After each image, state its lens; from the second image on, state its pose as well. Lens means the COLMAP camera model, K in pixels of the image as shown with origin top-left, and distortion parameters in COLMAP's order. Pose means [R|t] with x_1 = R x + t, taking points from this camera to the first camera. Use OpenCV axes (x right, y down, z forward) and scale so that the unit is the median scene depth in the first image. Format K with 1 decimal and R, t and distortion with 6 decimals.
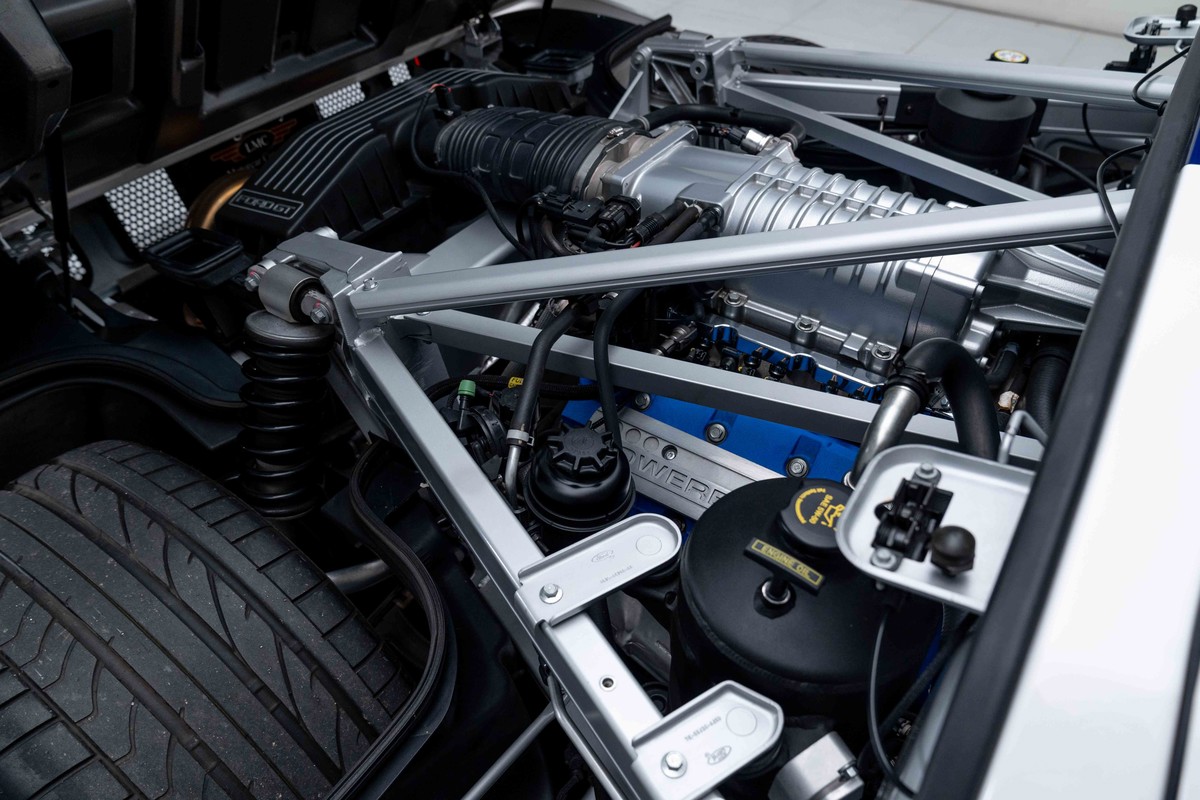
lens RADIAL K [[812.3, 0, 636.4], [0, 812.3, 438.5], [0, 0, 1]] dist [-0.005673, 0.001768]
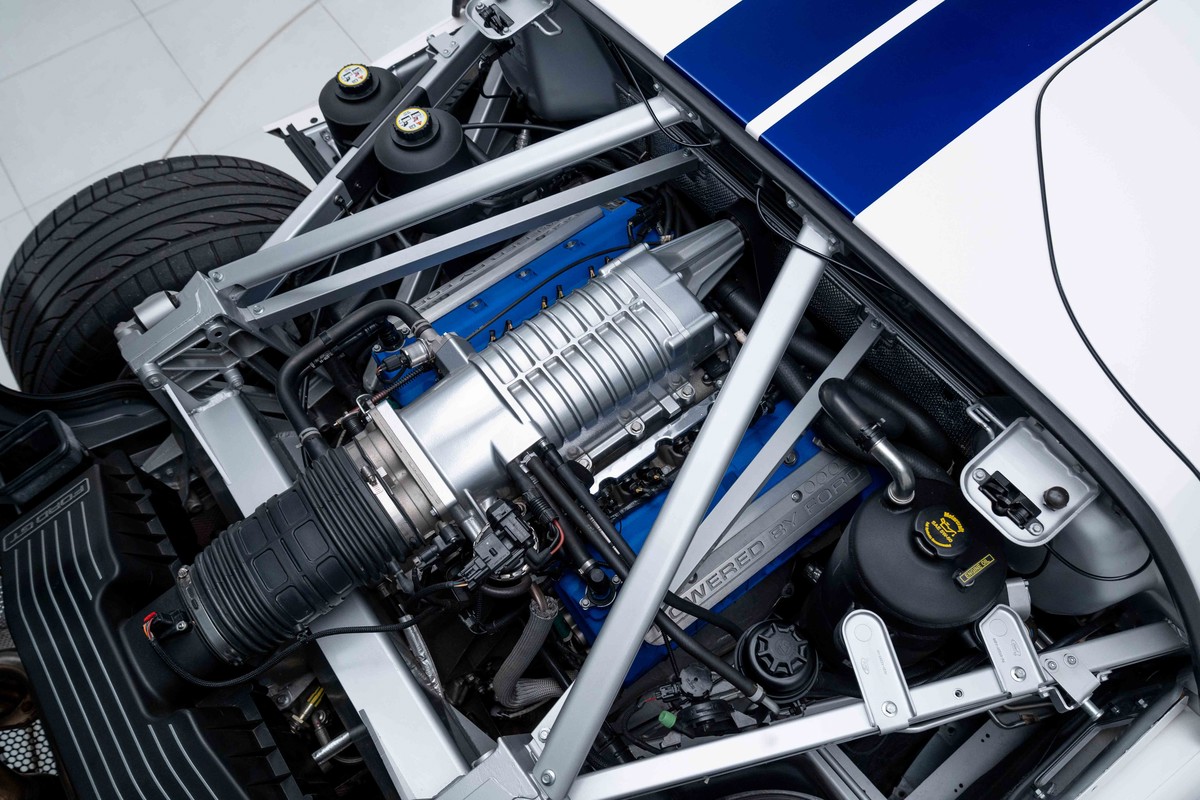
lens RADIAL K [[818.5, 0, 600.0], [0, 818.5, 400.0], [0, 0, 1]] dist [-0.009488, -0.002348]
pose [[0.349564, -0.836032, 0.422914, -0.358767], [0.671613, 0.538328, 0.509057, -0.990656], [-0.653254, 0.106086, 0.749670, 0.125156]]
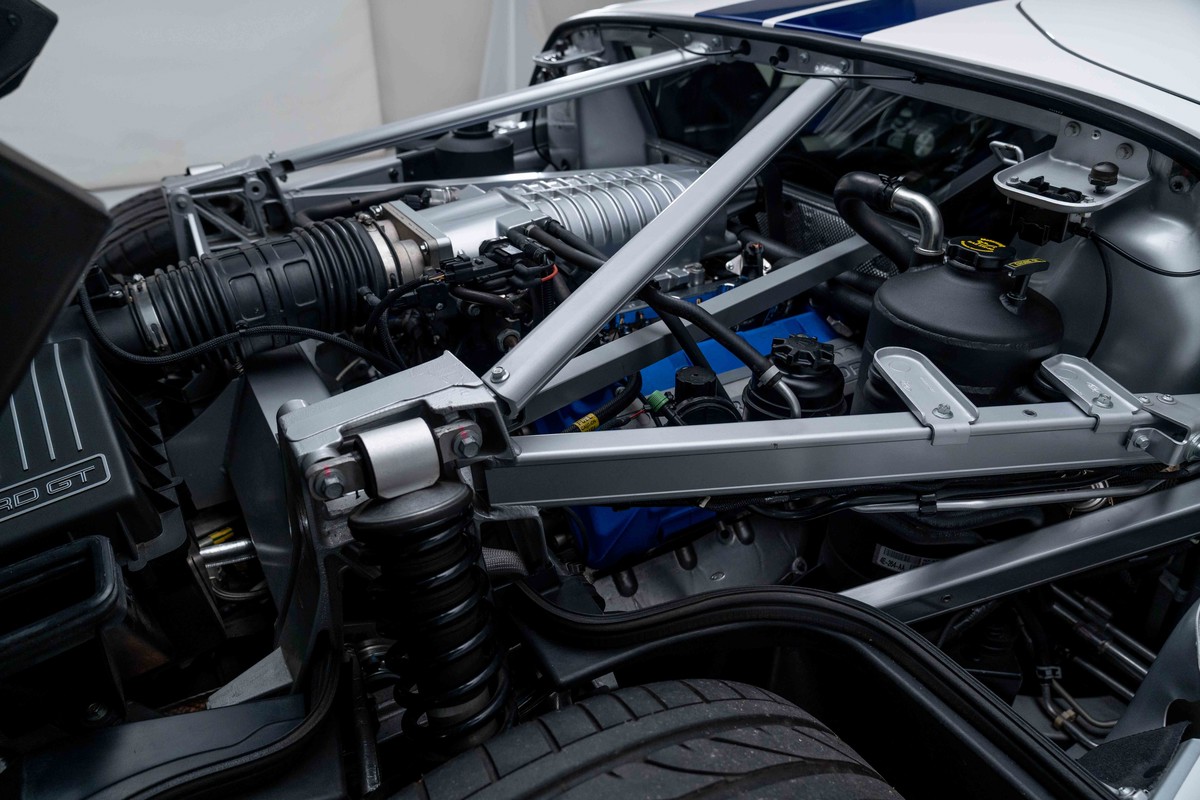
lens RADIAL K [[818.5, 0, 600.0], [0, 818.5, 400.0], [0, 0, 1]] dist [-0.009488, -0.002348]
pose [[0.446525, -0.445913, 0.775743, -0.967732], [0.615655, 0.782236, 0.095270, -0.194671], [-0.649296, 0.435049, 0.623816, 0.459529]]
